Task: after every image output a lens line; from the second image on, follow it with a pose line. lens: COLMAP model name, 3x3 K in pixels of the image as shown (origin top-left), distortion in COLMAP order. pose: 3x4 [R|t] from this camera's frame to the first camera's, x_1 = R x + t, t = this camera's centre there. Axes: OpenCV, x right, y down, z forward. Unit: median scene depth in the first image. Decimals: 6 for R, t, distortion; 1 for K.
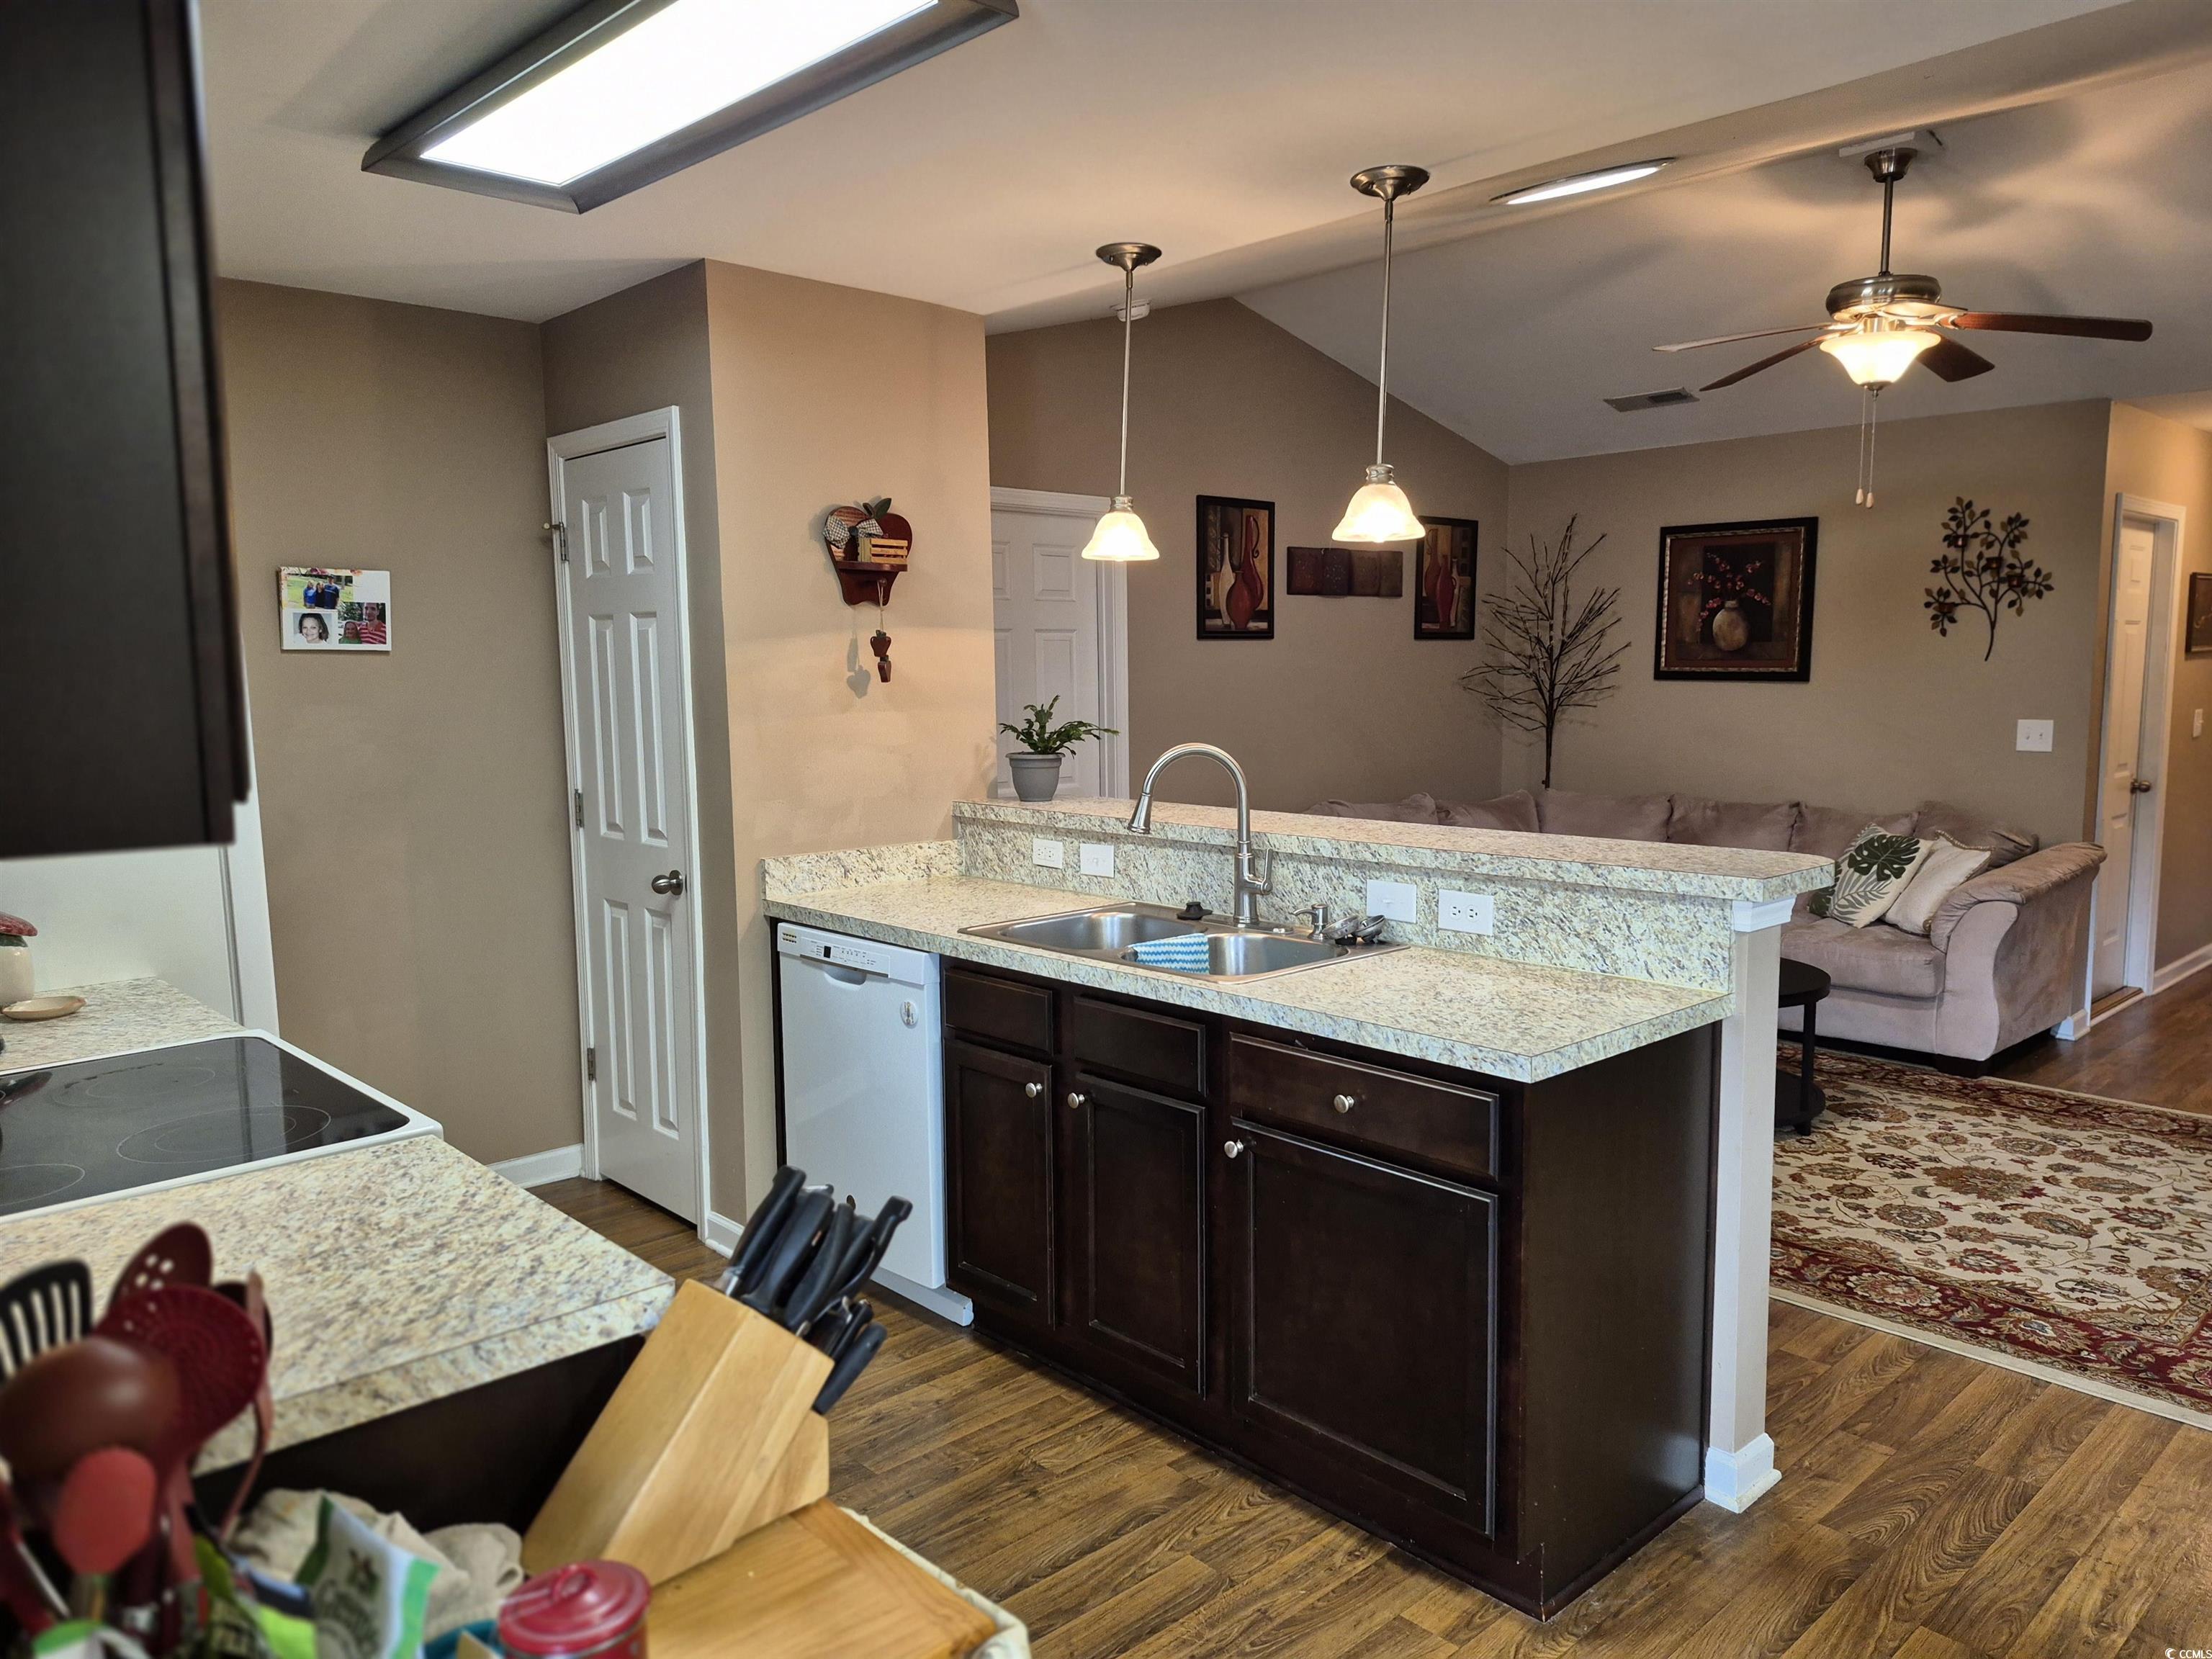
lens RADIAL K [[1527.1, 0, 1114.7], [0, 1527.1, 834.0], [0, 0, 1]] dist [0.097054, -0.103745]
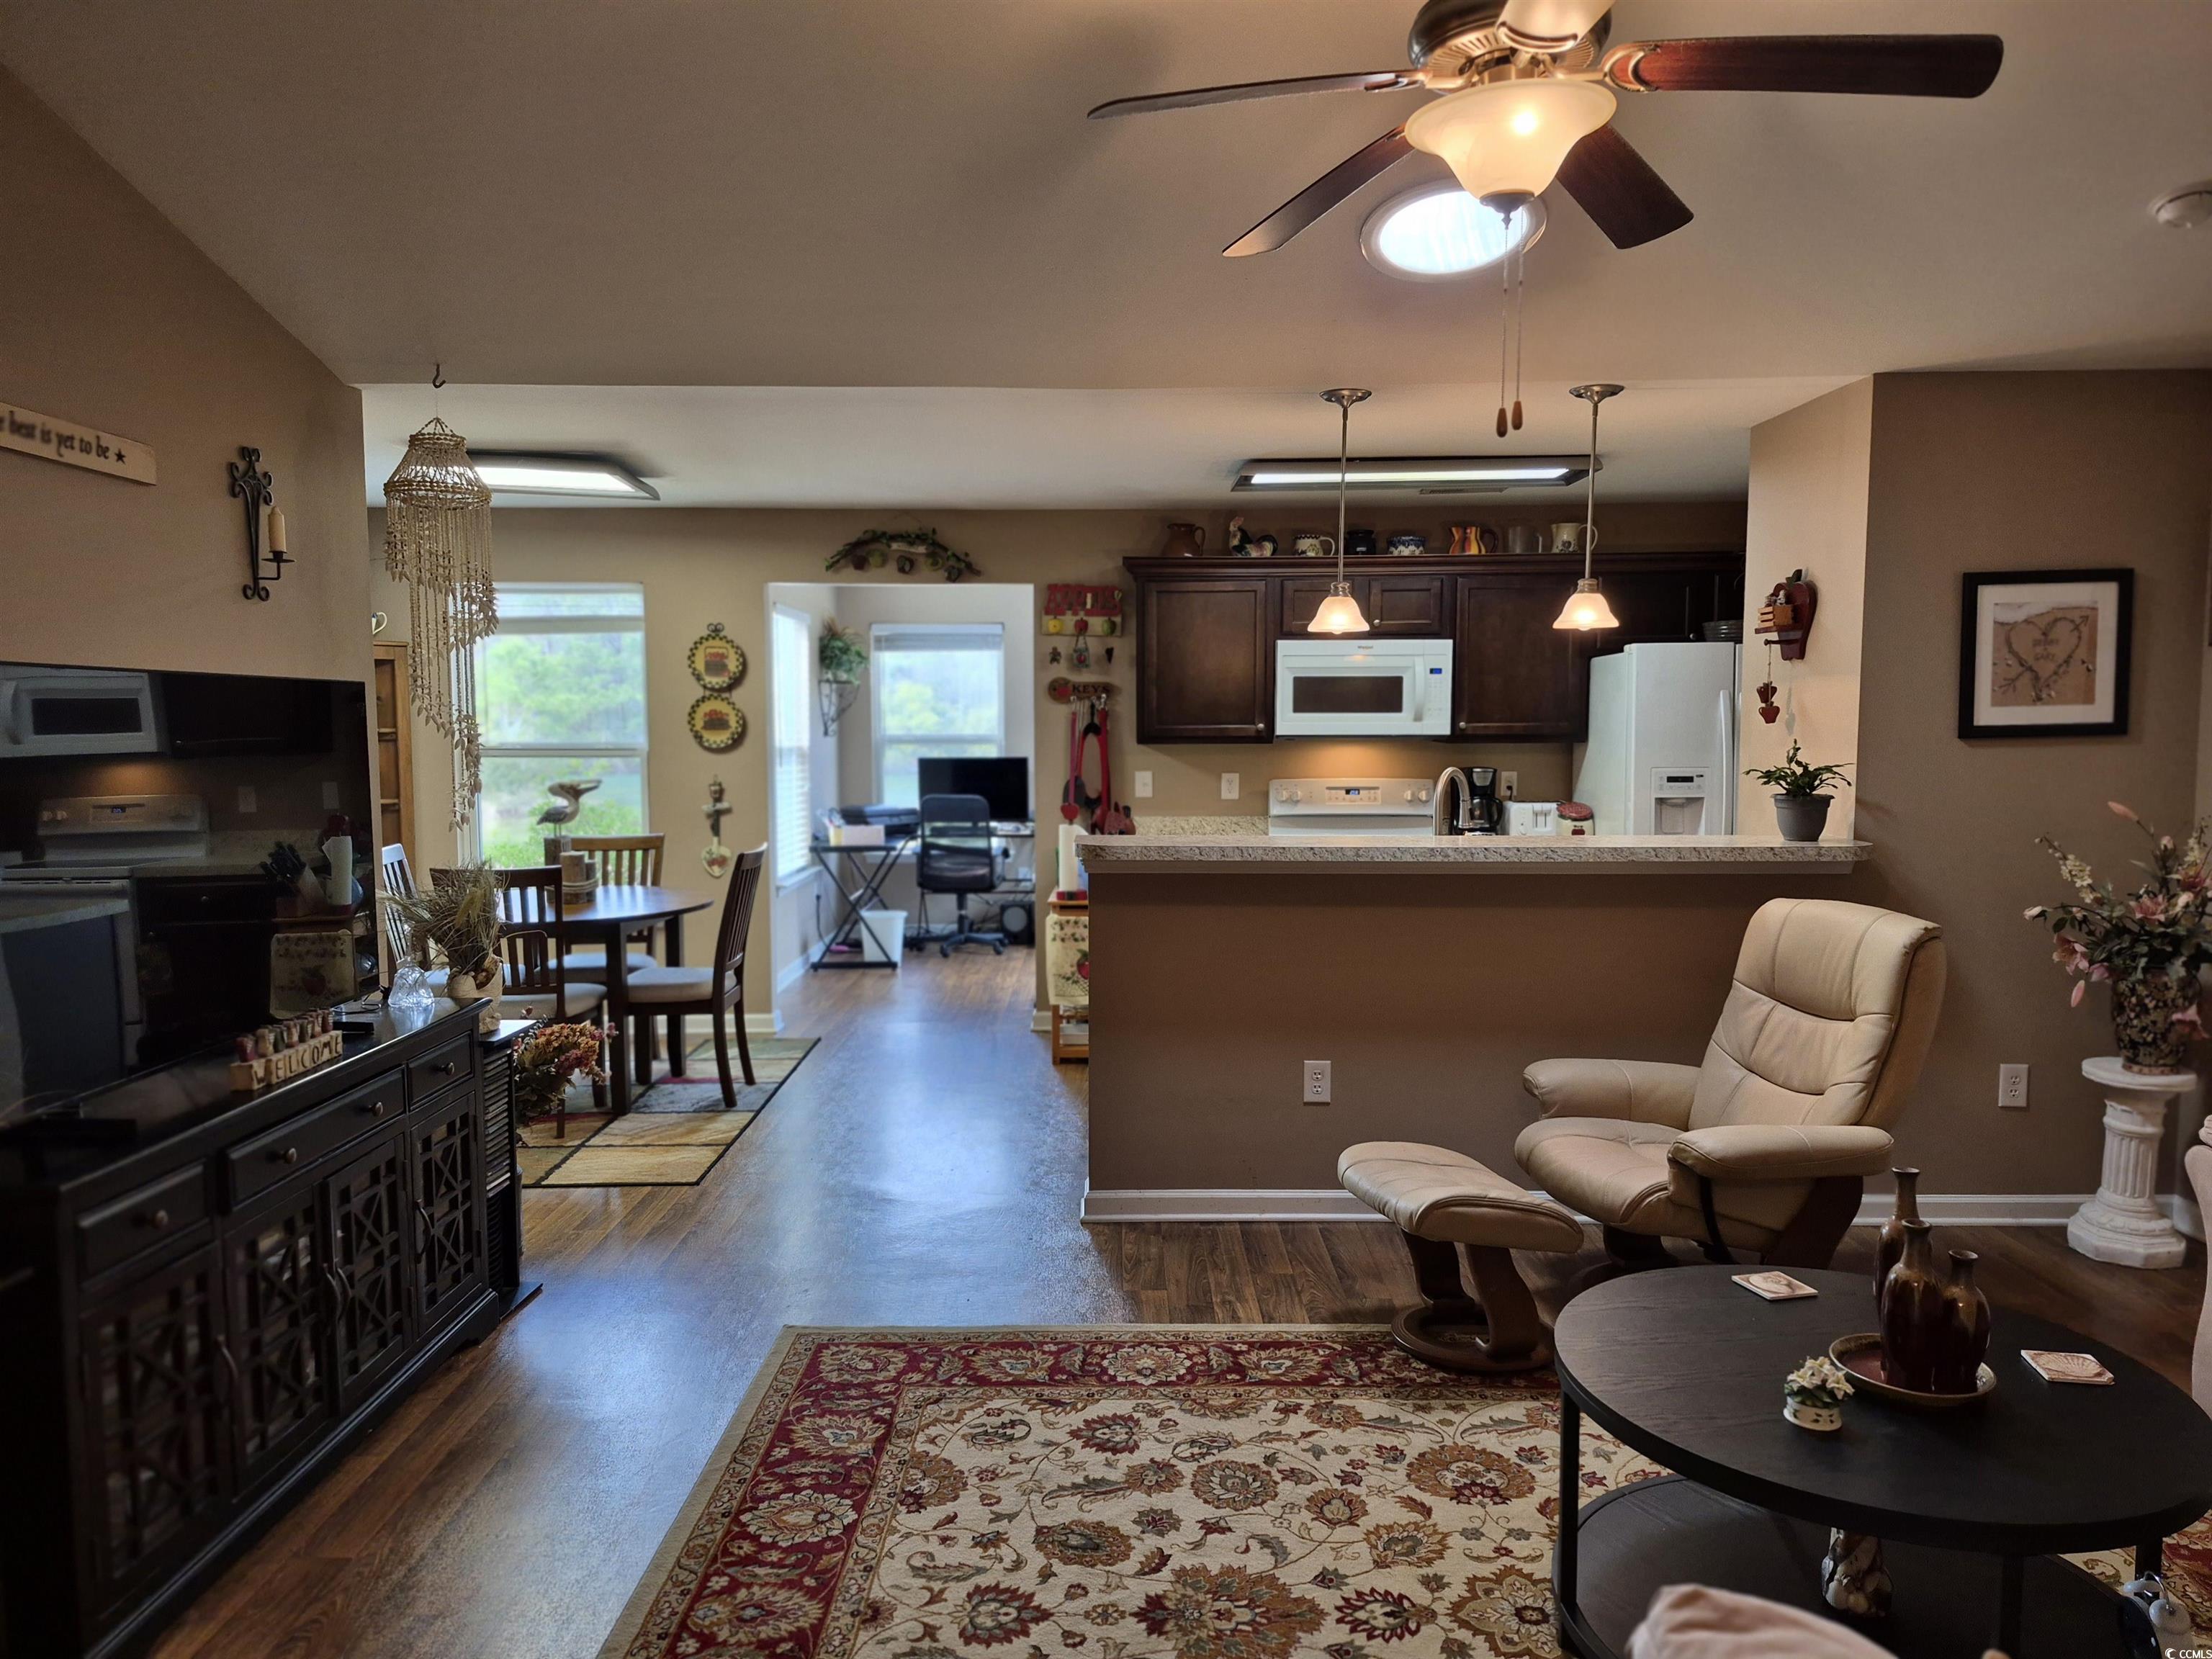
lens RADIAL K [[1527.1, 0, 1107.5], [0, 1527.1, 831.3], [0, 0, 1]] dist [0.097054, -0.103745]
pose [[-0.688073, 0.064867, -0.722737, 0.751724], [-0.072218, 0.984930, 0.157153, -0.116028], [0.722039, 0.160327, -0.673019, 0.995766]]
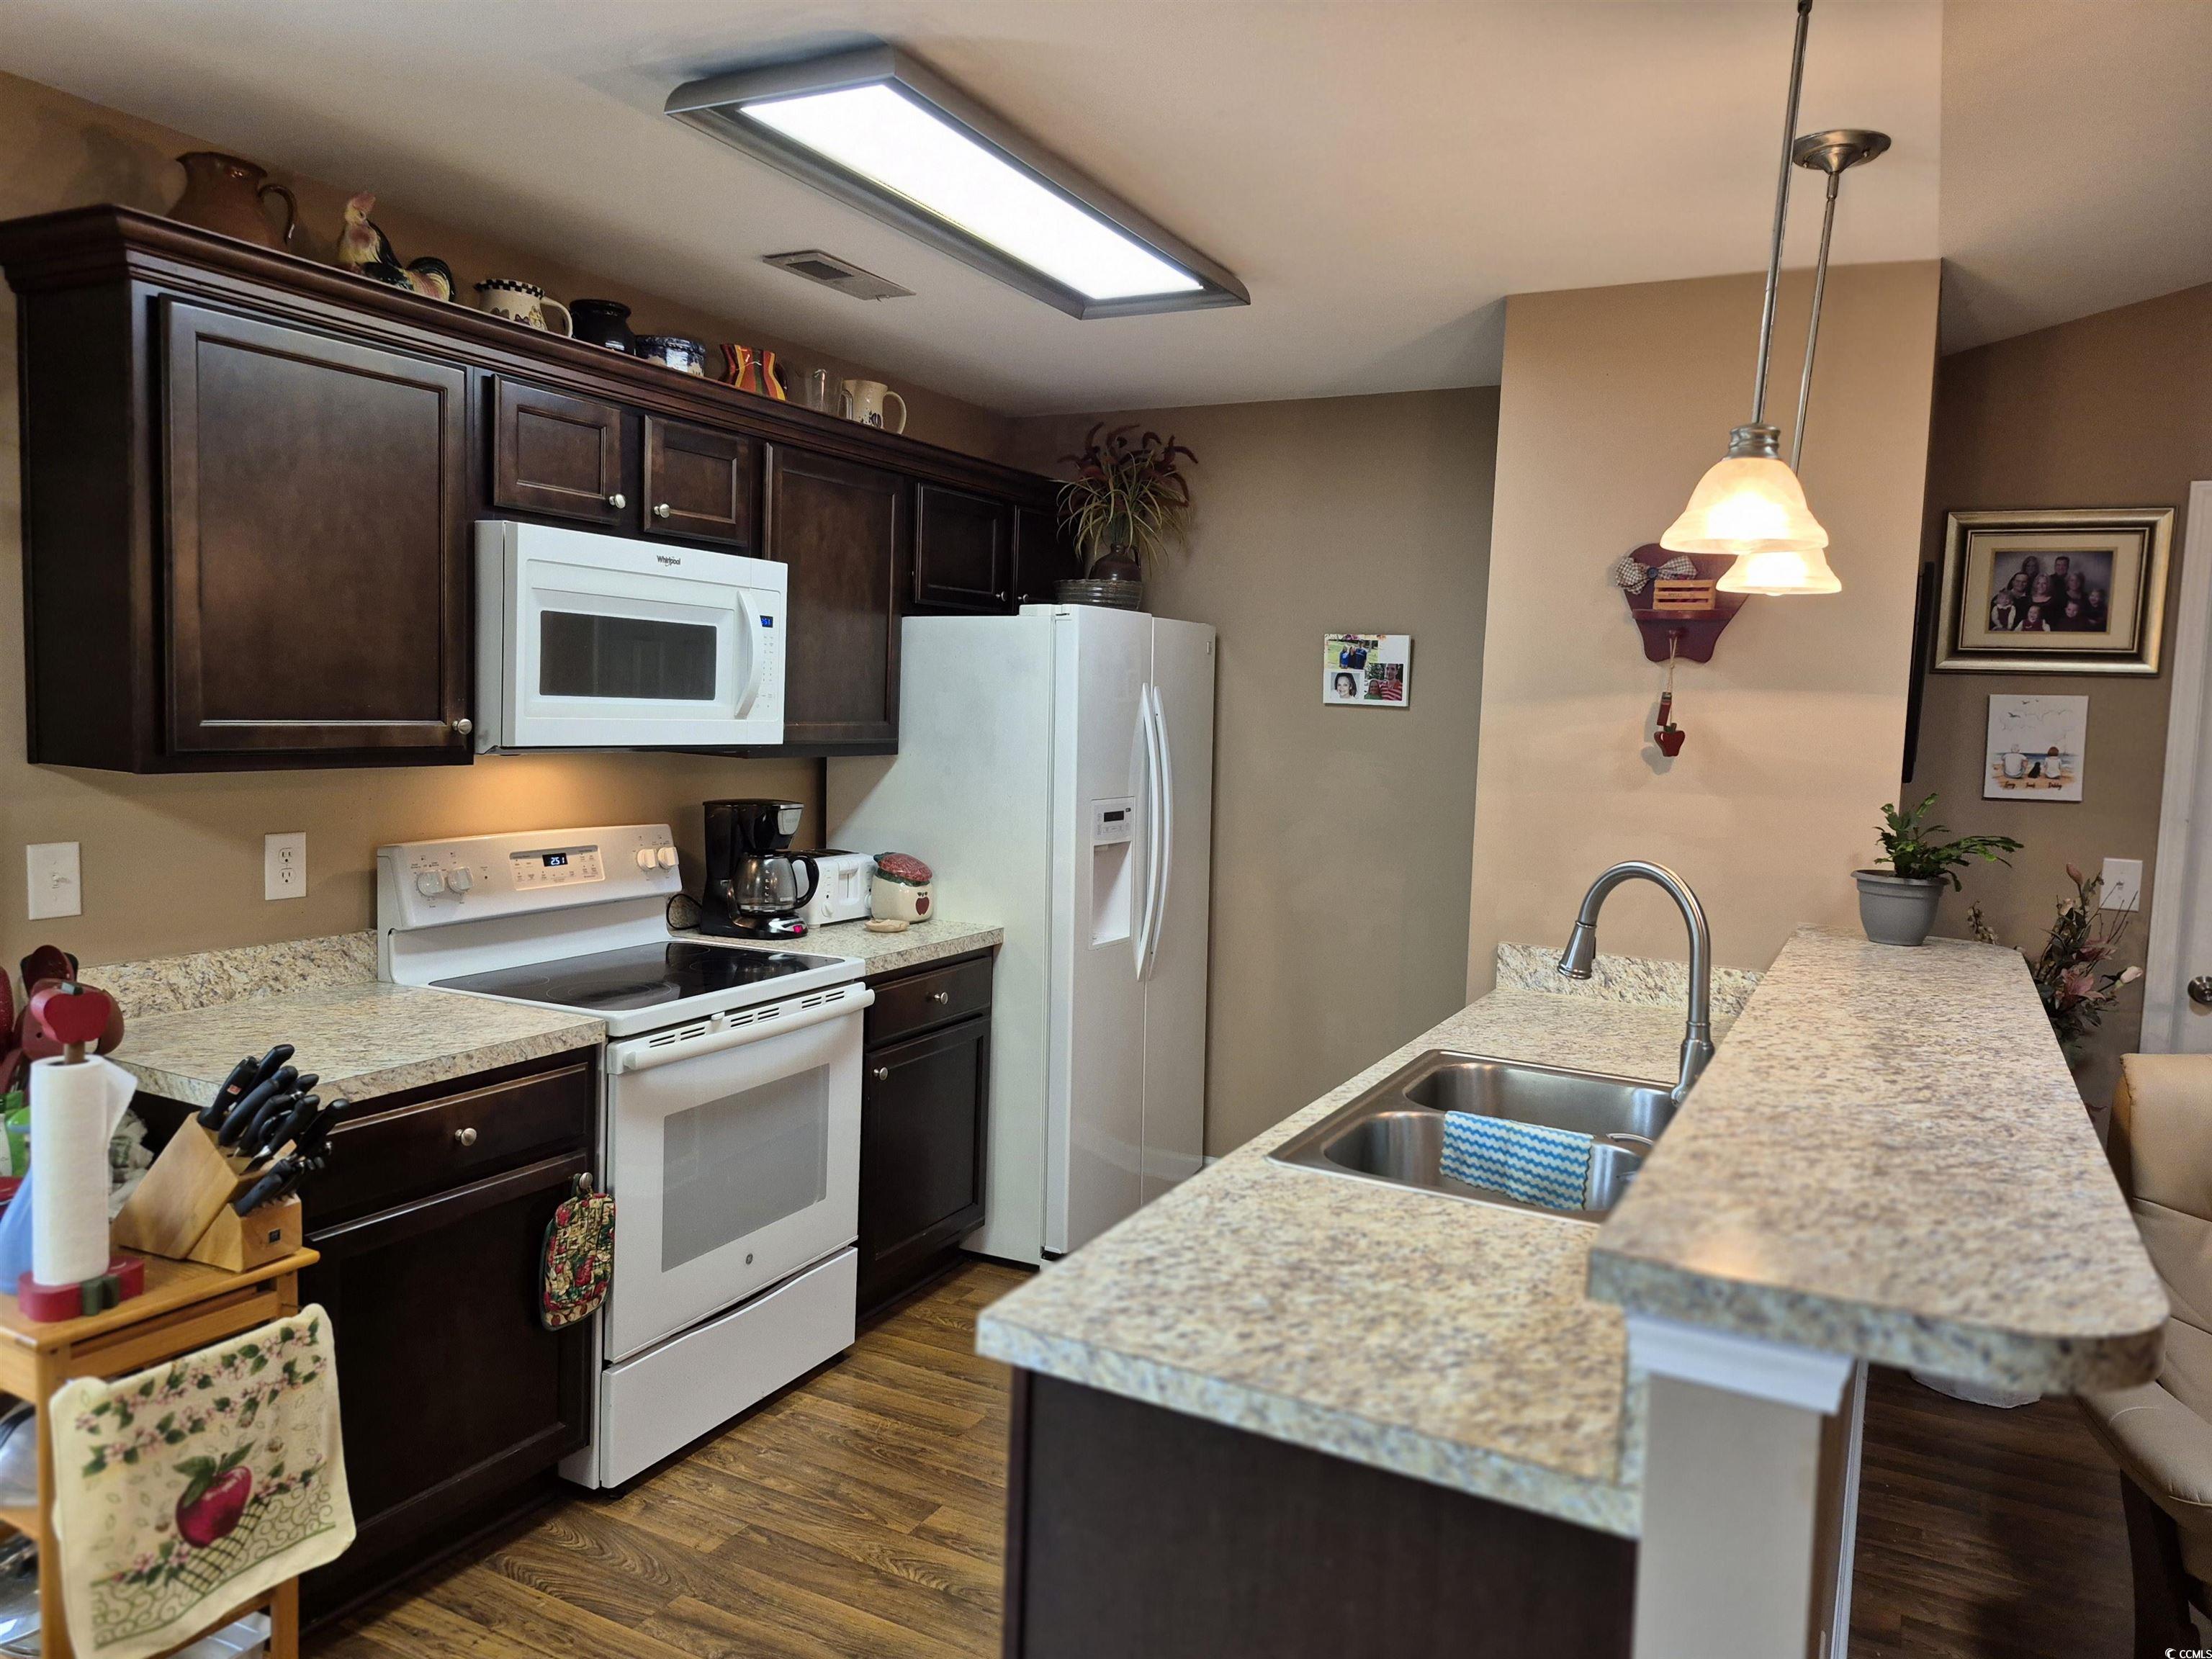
lens RADIAL K [[1527.1, 0, 1104.0], [0, 1527.1, 821.7], [0, 0, 1]] dist [0.097054, -0.103745]
pose [[0.327718, 0.097654, -0.939715, 0.353019], [-0.144020, 0.988183, 0.052464, -0.044669], [0.933734, 0.118144, 0.337910, 0.309952]]
